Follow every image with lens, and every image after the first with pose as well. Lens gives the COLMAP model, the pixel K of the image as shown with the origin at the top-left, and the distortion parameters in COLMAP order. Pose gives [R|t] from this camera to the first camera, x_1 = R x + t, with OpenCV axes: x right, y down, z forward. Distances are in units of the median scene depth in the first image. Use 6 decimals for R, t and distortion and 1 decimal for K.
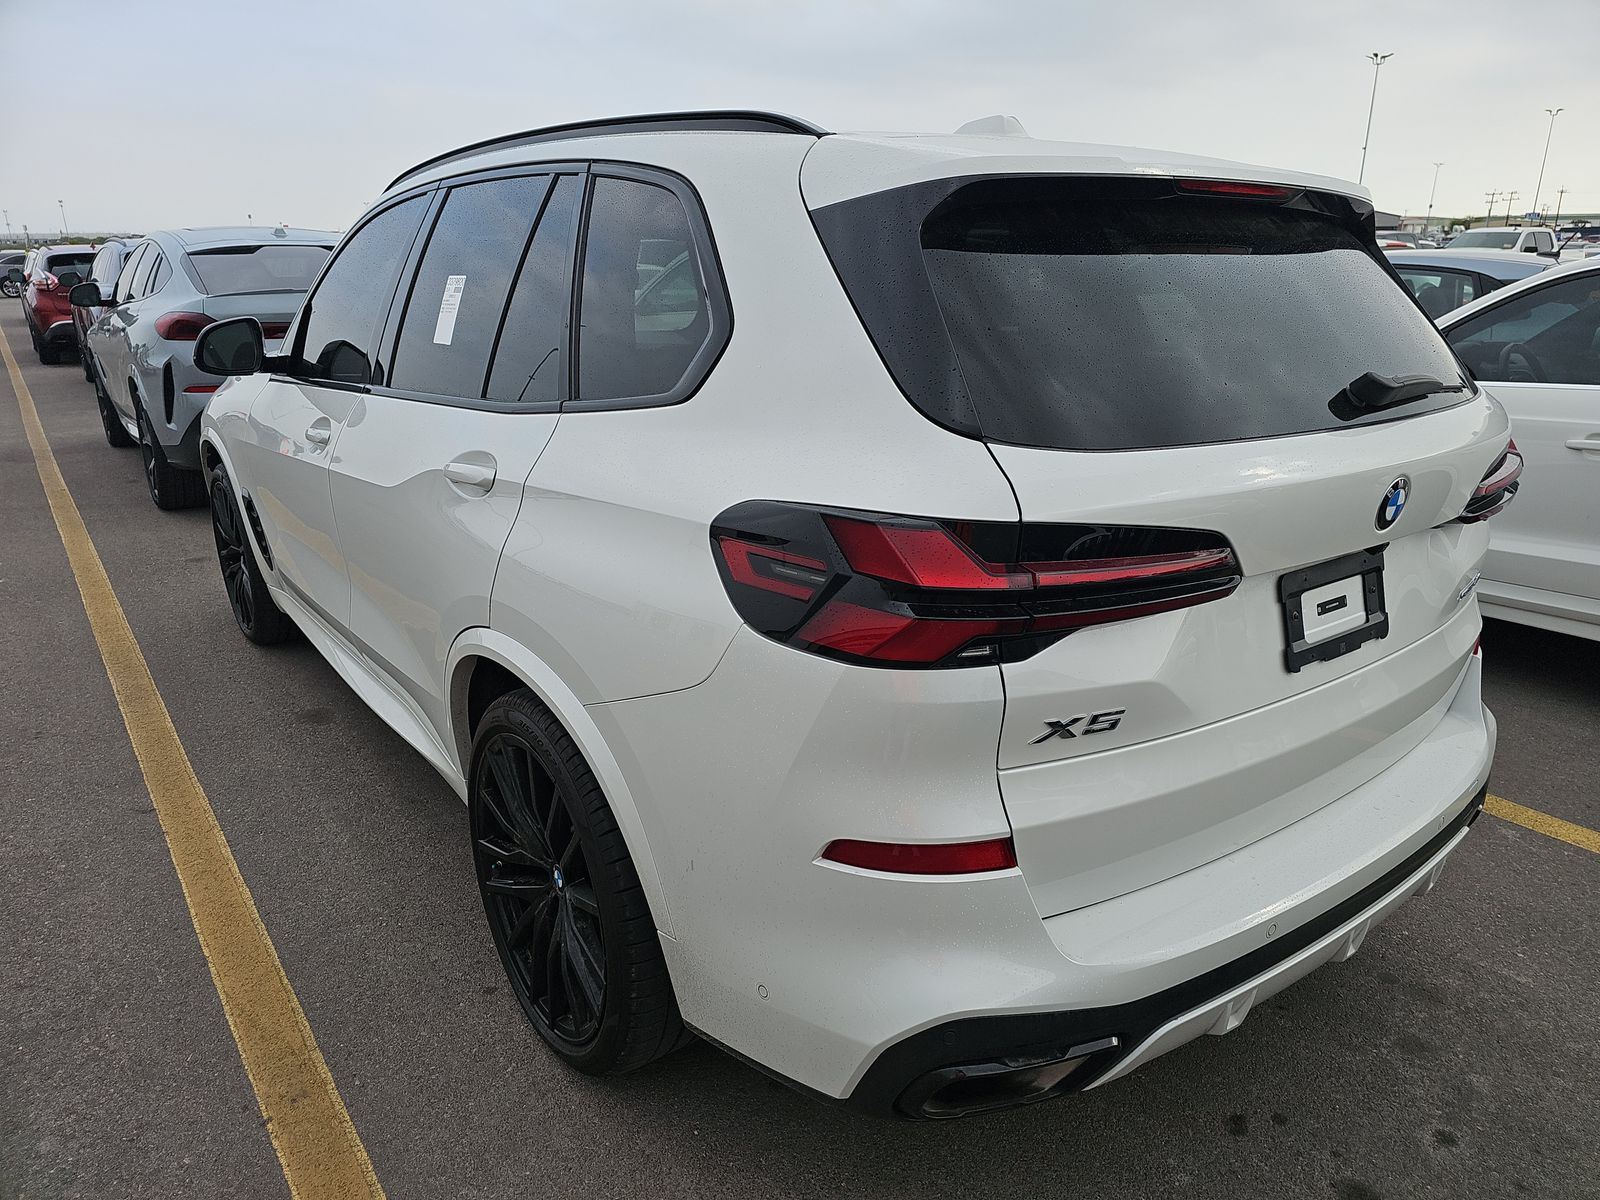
lens RADIAL K [[1048.4, 0, 813.1], [0, 1048.4, 603.2], [0, 0, 1]] dist [0.082269, -0.091713]
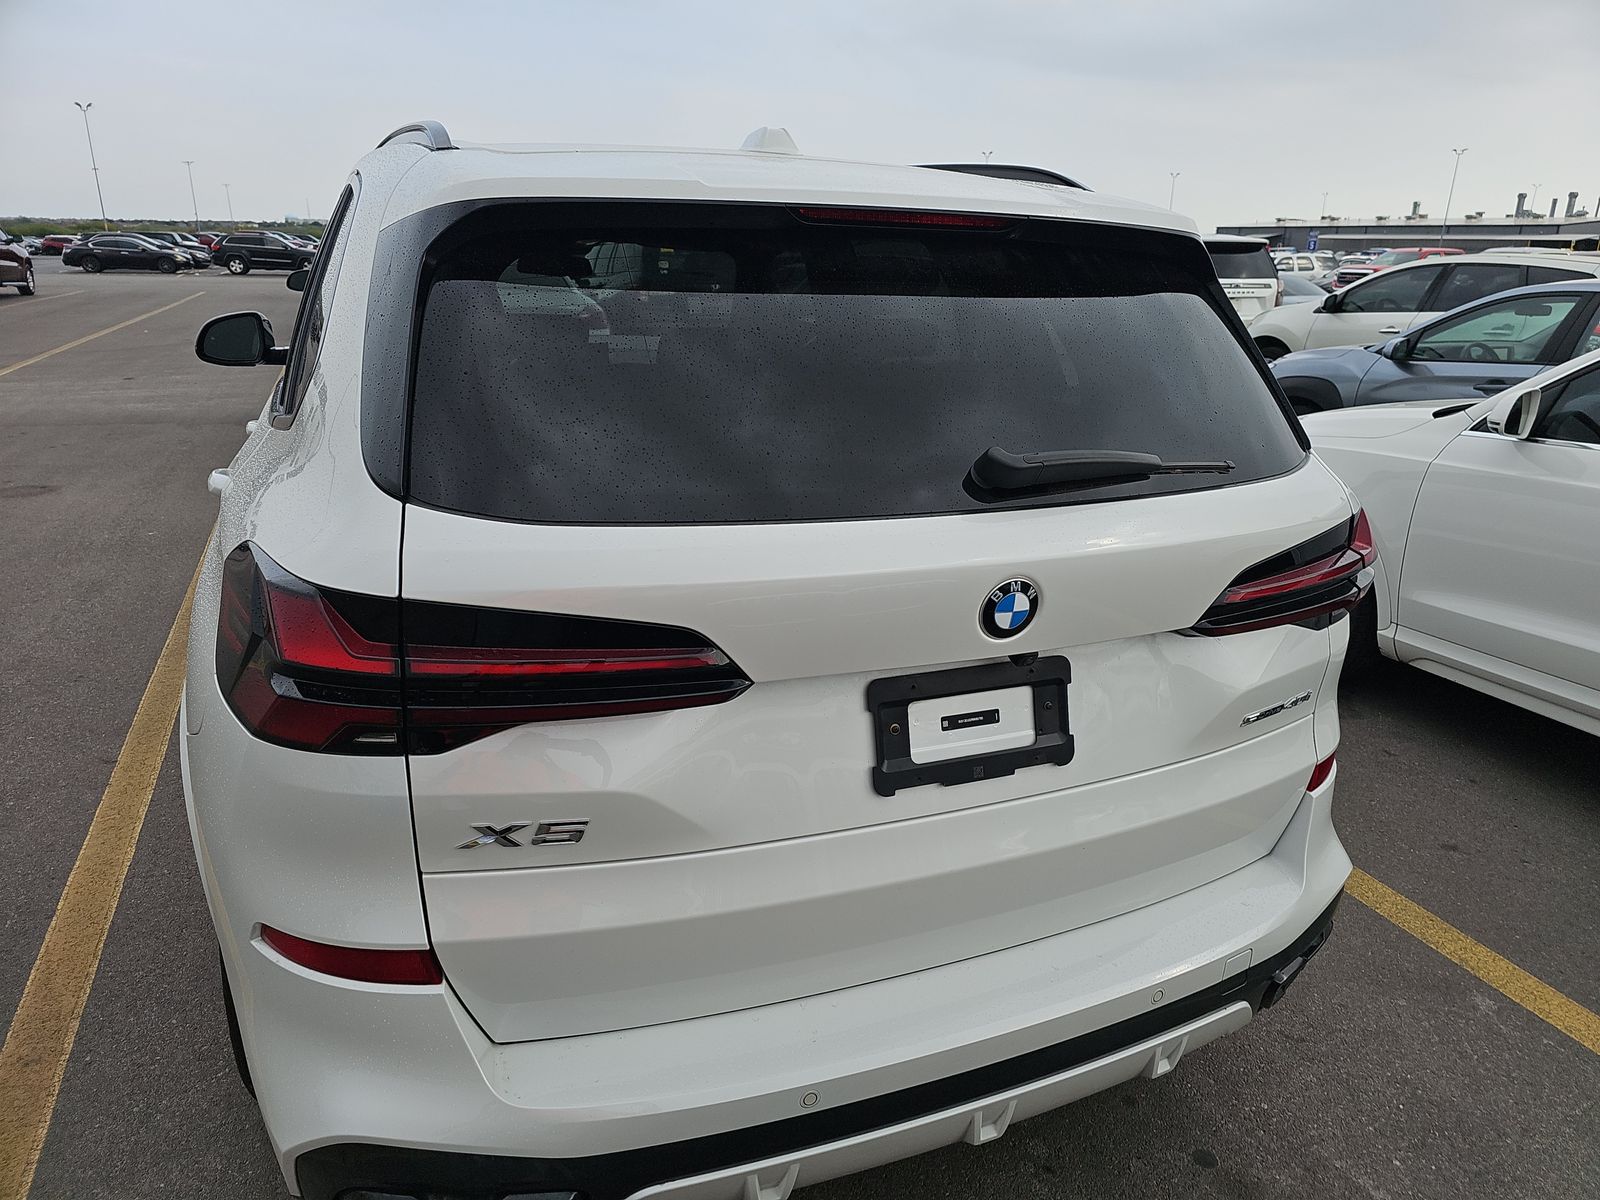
lens RADIAL K [[1048.4, 0, 813.1], [0, 1048.4, 603.2], [0, 0, 1]] dist [0.082269, -0.091713]
pose [[0.972331, 0.096381, -0.212799, 0.626541], [-0.096493, 0.995285, 0.009883, -0.100422], [0.212748, 0.010924, 0.977046, 0.190281]]
